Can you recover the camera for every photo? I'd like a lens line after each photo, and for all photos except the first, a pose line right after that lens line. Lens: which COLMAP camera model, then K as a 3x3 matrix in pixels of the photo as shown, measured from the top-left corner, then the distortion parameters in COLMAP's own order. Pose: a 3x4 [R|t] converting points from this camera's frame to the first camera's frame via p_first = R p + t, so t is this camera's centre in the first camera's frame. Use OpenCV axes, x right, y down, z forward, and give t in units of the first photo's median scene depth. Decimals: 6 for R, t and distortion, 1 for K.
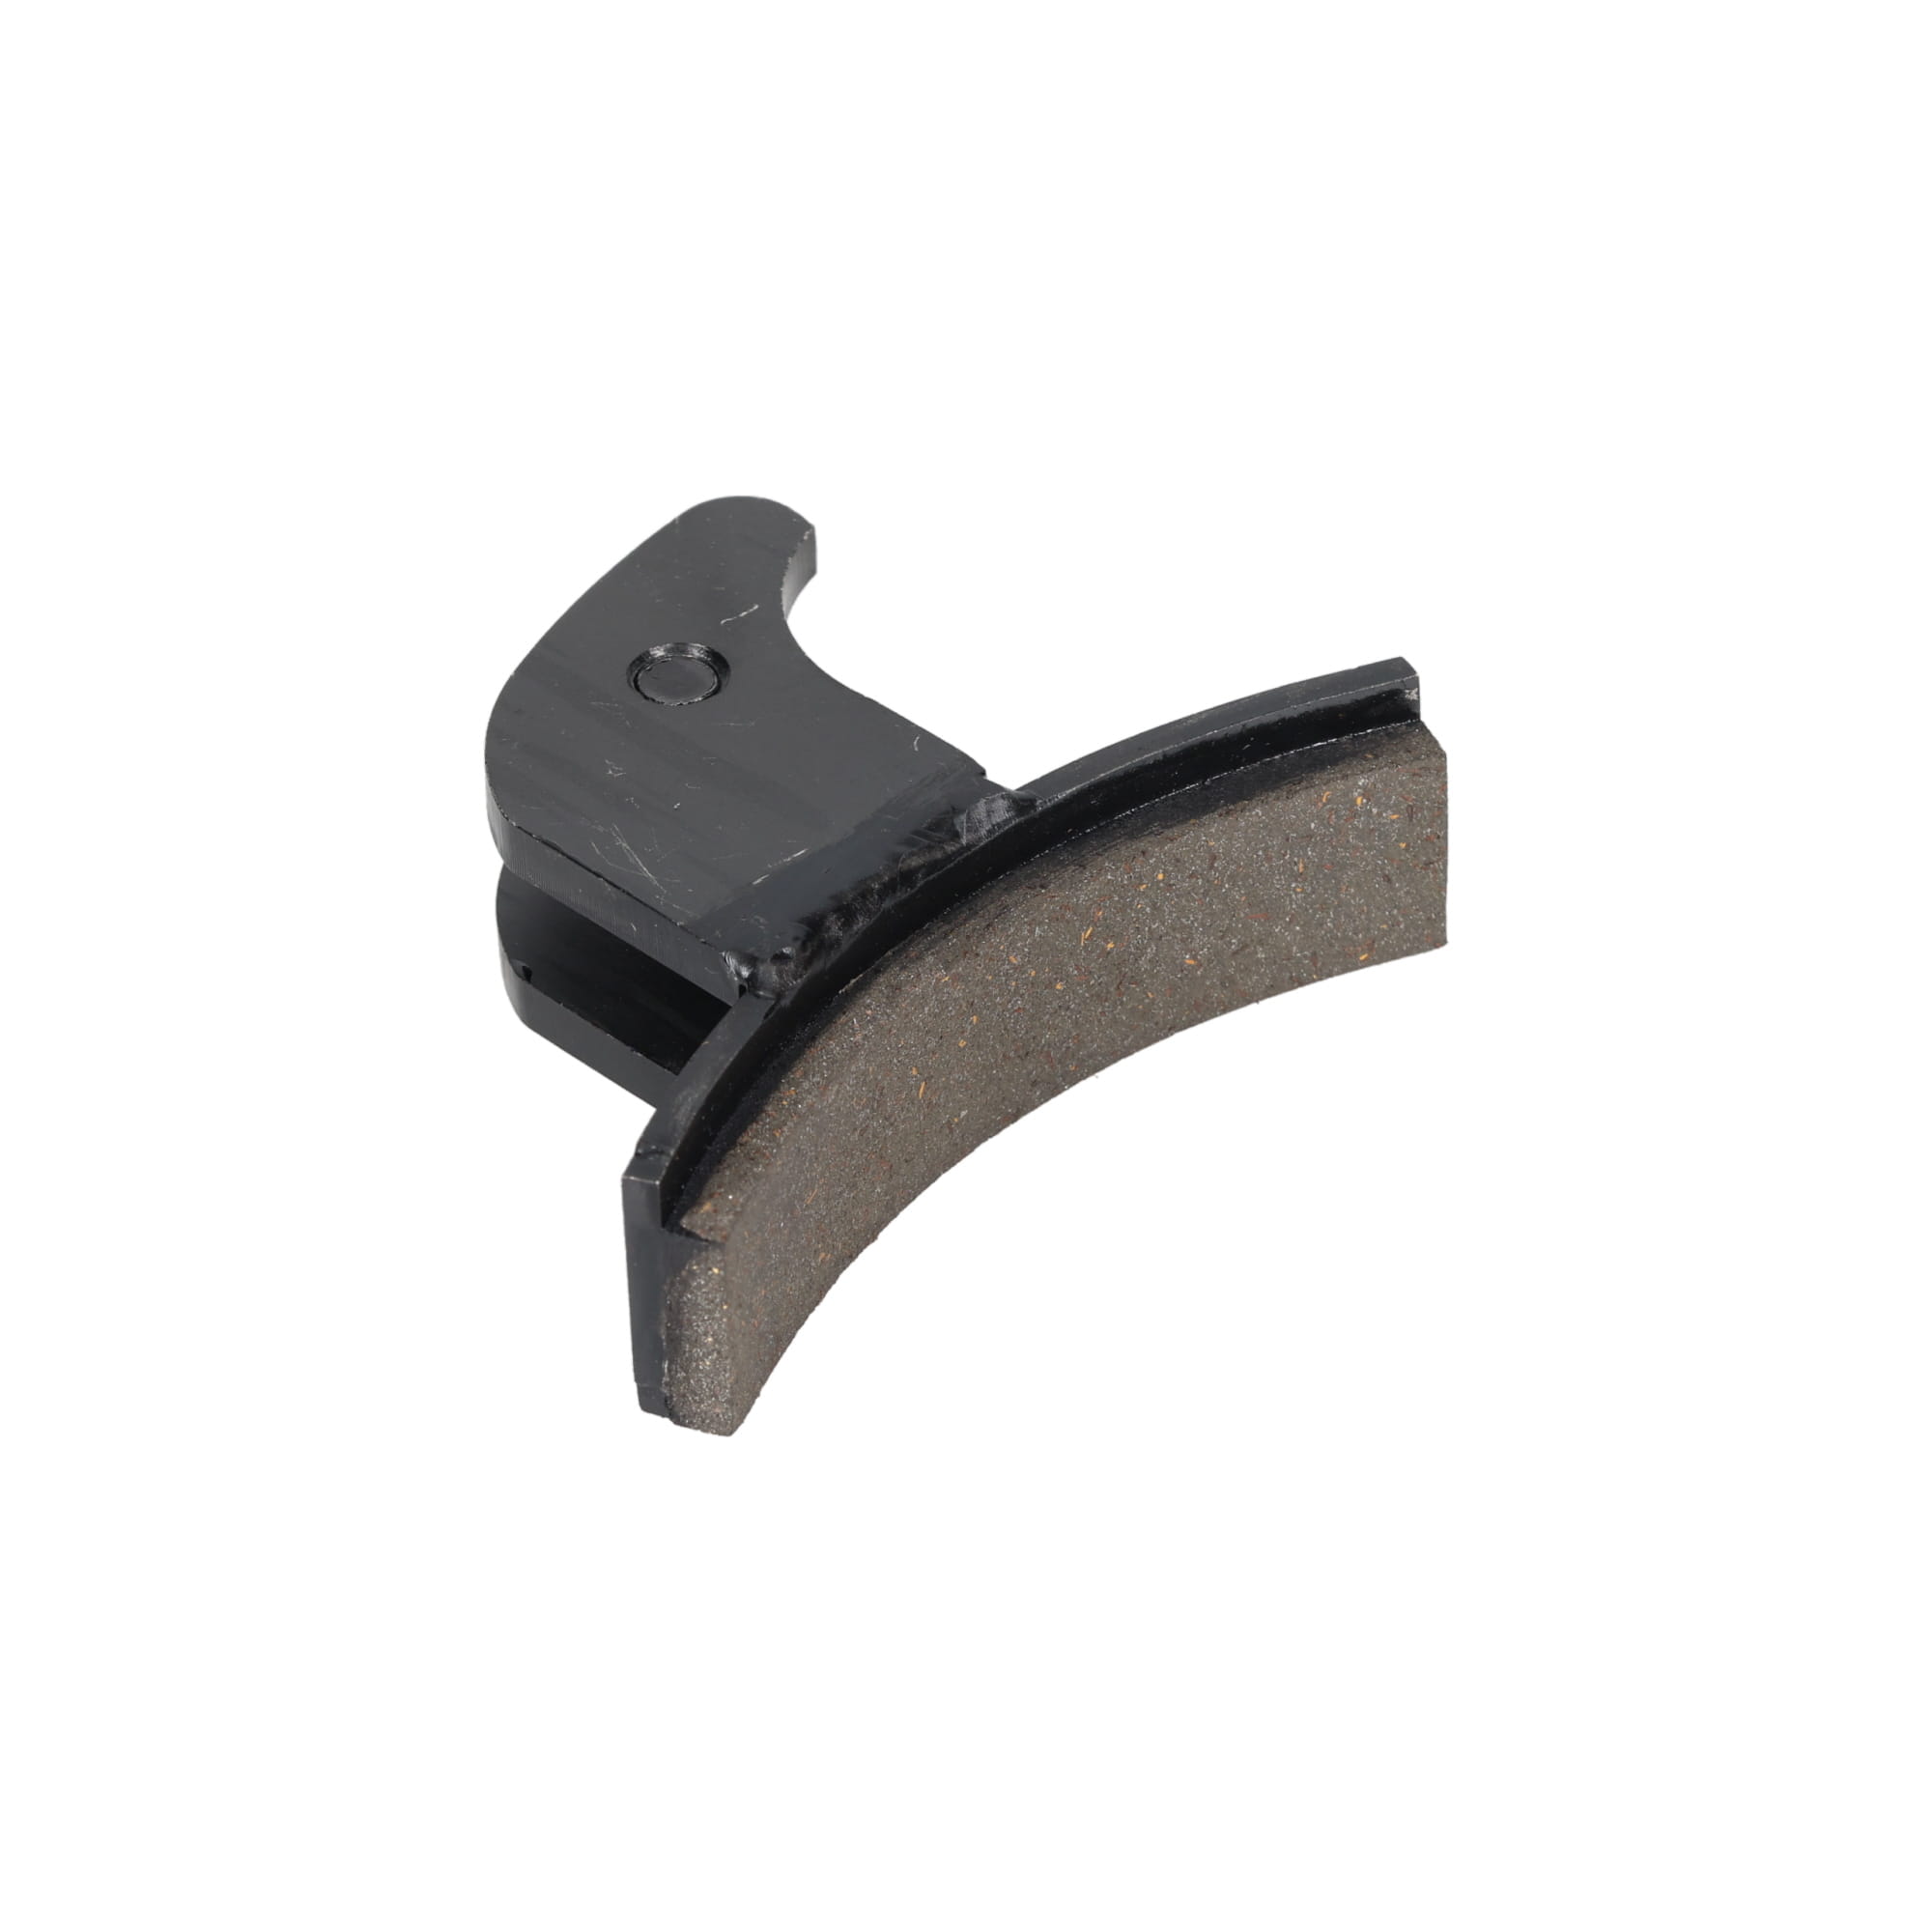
lens RADIAL K [[7662.9, 0, 966.2], [0, 7662.9, 965.7], [0, 0, 1]] dist [-0.101409, 0.000000]
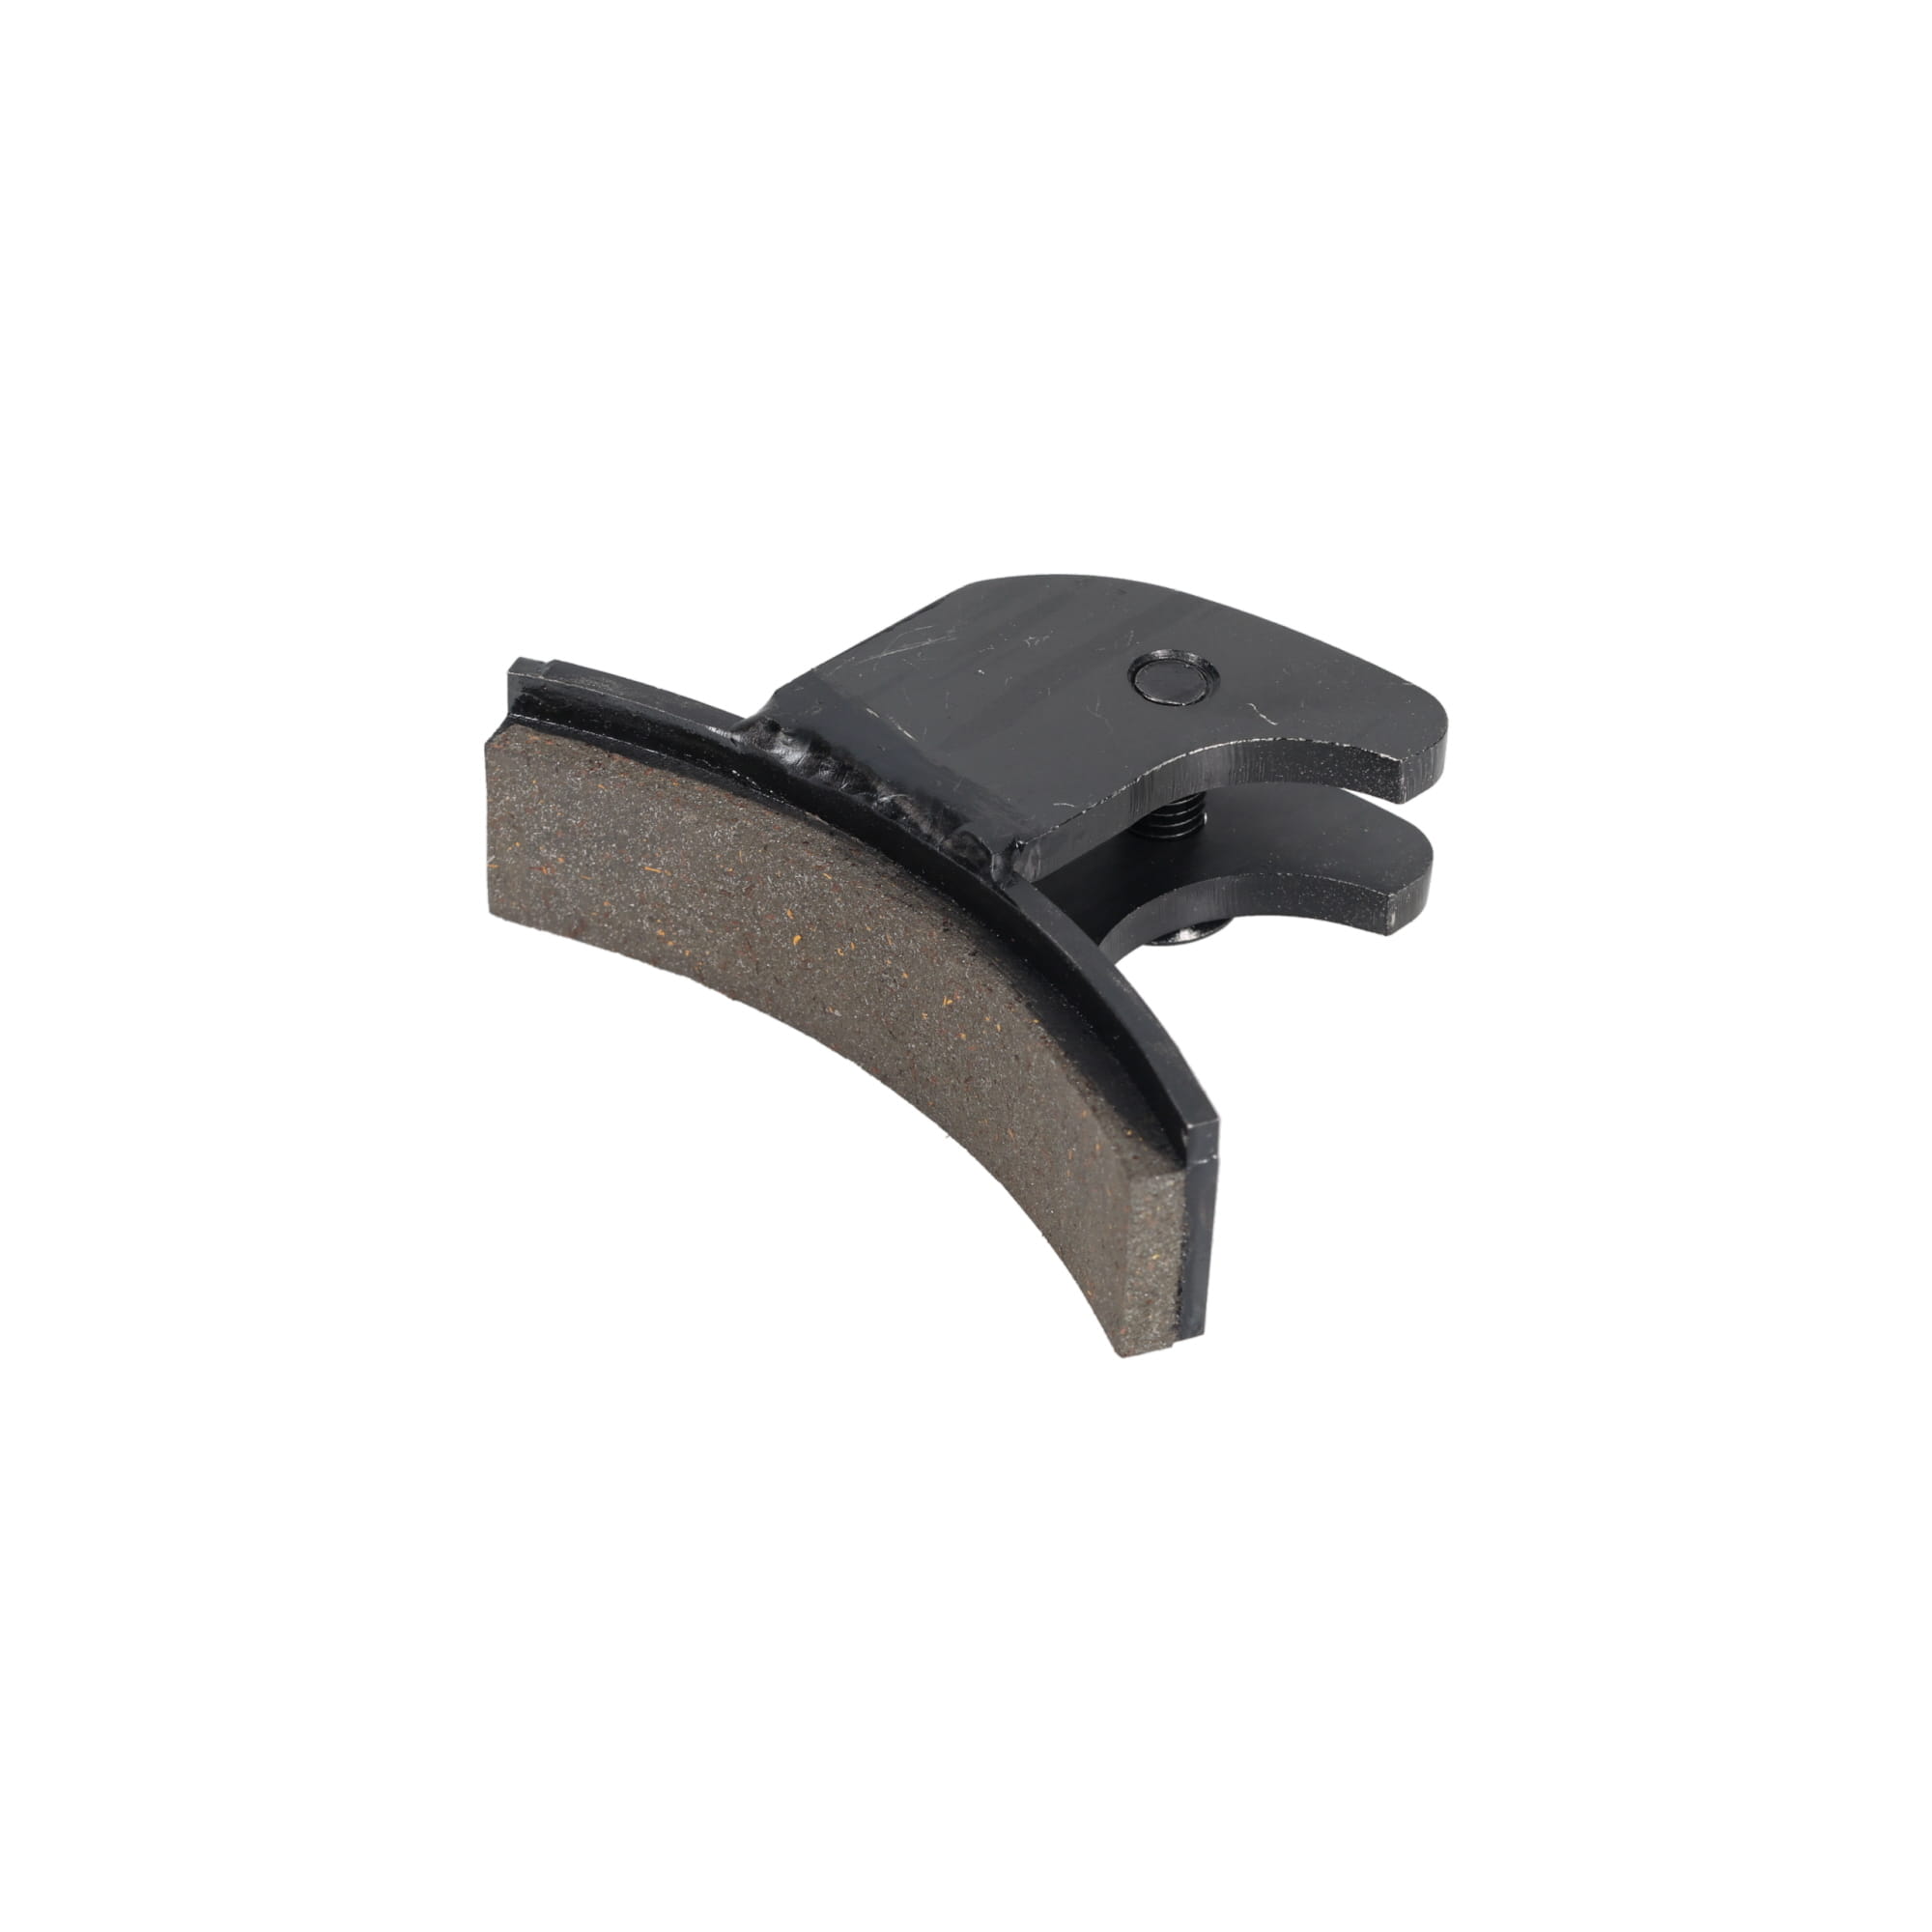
lens RADIAL K [[7662.9, 0, 966.1], [0, 7662.9, 965.8], [0, 0, 1]] dist [-0.101409, 0.000000]
pose [[-0.009404, 0.656043, -0.754665, 0.842568], [-0.662647, 0.561110, 0.496039, -0.554358], [0.748873, 0.504741, 0.429448, 0.520471]]
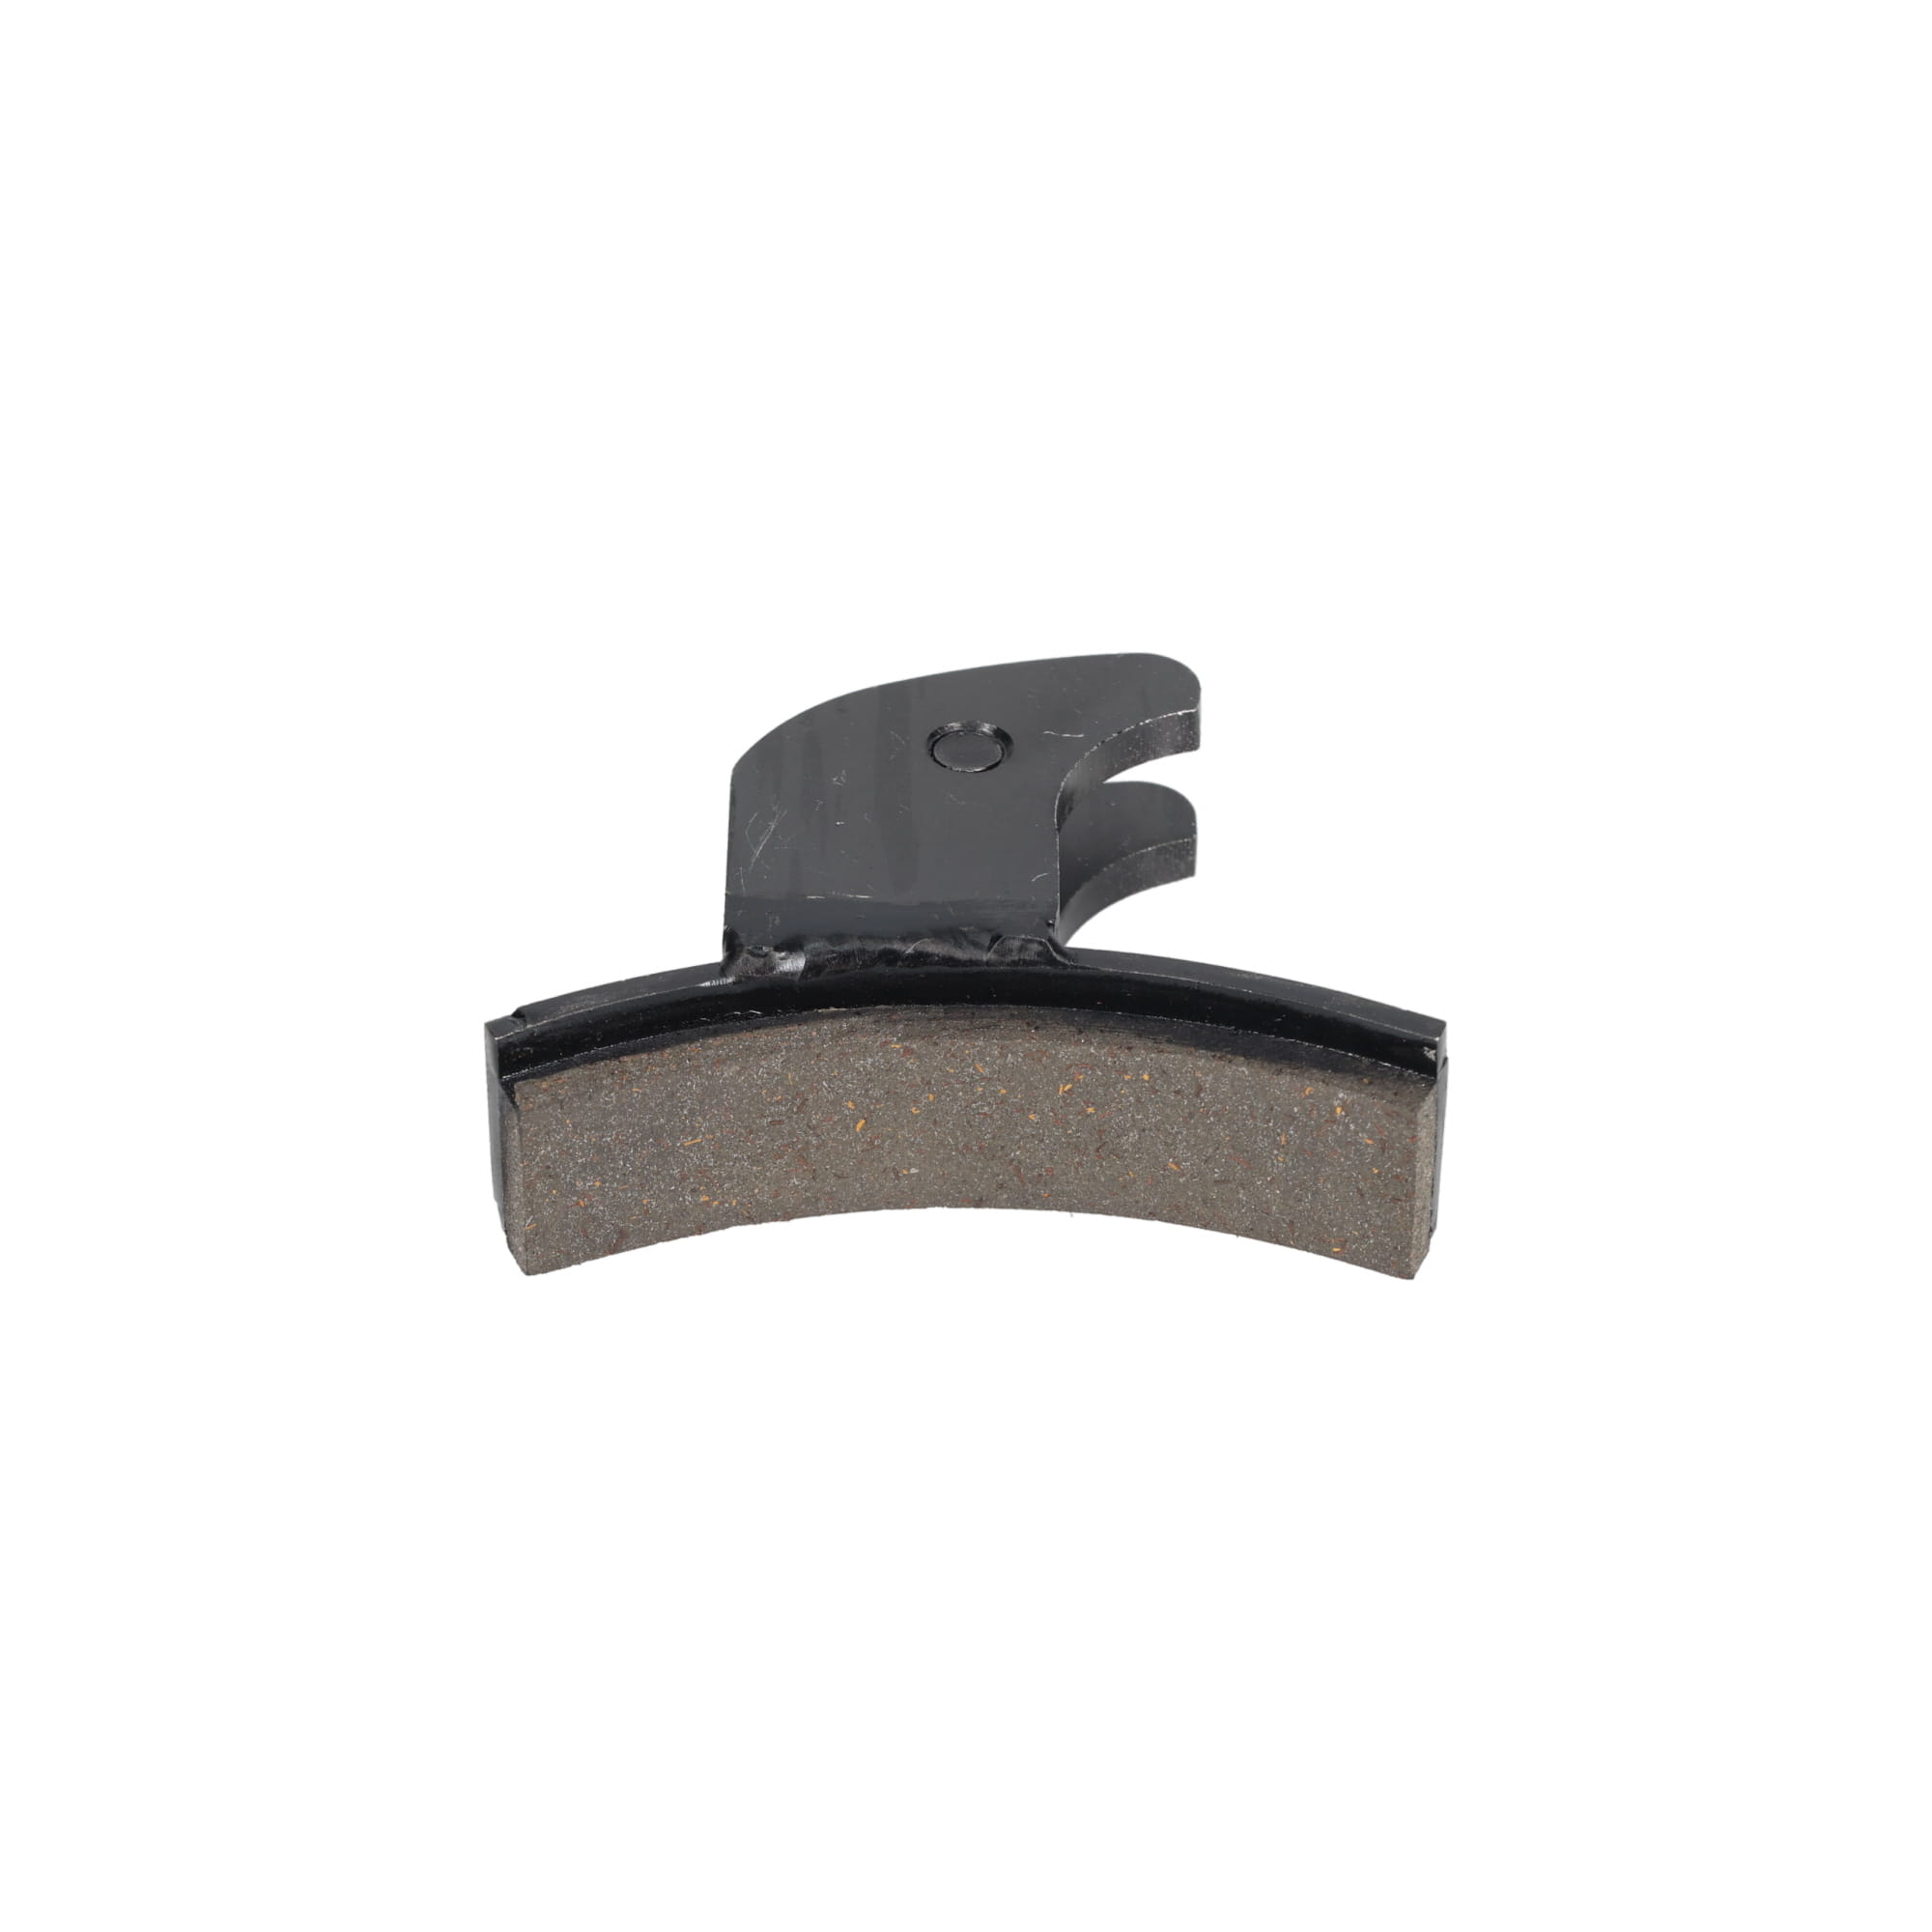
lens RADIAL K [[7662.9, 0, 966.0], [0, 7662.9, 966.4], [0, 0, 1]] dist [-0.101409, 0.000000]
pose [[0.702118, 0.459500, -0.543958, 0.621662], [-0.467570, 0.873664, 0.134495, -0.167463], [0.537037, 0.159907, 0.828264, 0.031211]]
